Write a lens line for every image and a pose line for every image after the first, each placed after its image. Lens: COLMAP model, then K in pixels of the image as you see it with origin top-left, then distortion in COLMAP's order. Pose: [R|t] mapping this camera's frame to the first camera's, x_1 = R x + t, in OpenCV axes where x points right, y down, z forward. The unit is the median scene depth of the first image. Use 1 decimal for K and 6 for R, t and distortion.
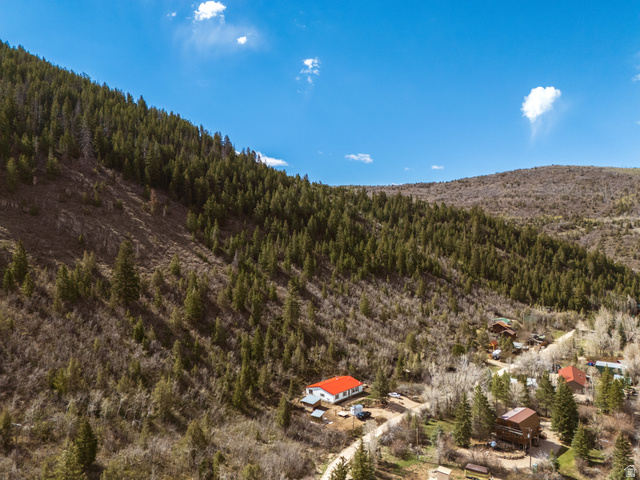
lens RADIAL K [[441.1, 0, 320.0], [0, 441.1, 240.0], [0, 0, 1]] dist [0.057281, -0.057642]
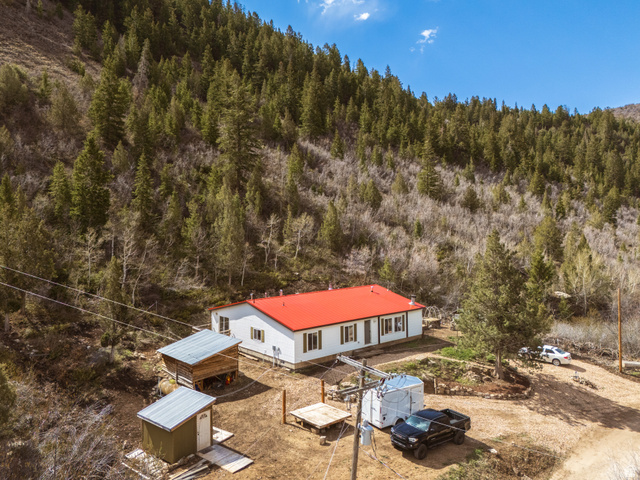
lens RADIAL K [[441.1, 0, 320.0], [0, 441.1, 240.0], [0, 0, 1]] dist [0.057281, -0.057642]
pose [[0.991868, 0.001717, -0.127256, 0.053338], [-0.000495, 0.999954, 0.009629, 0.218868], [0.127266, -0.009488, 0.991823, 0.565733]]
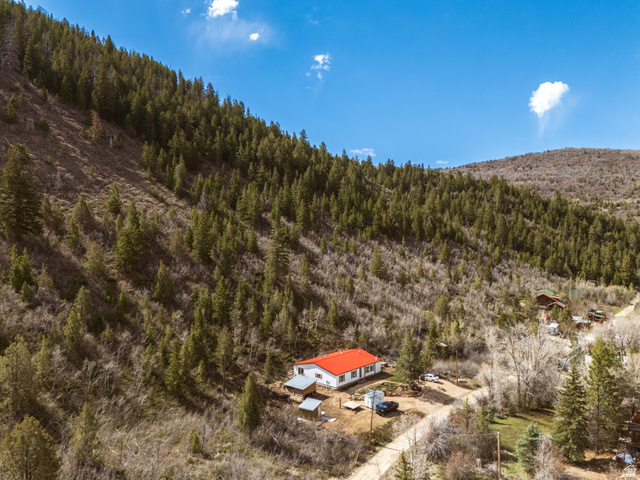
lens RADIAL K [[418.5, 0, 319.0], [0, 418.5, 252.6], [0, 0, 1]] dist [0.050560, -0.046508]
pose [[0.999974, -0.001439, -0.007045, 0.007709], [0.001561, 0.999848, 0.017383, 0.121570], [0.007019, -0.017394, 0.999824, 0.301621]]
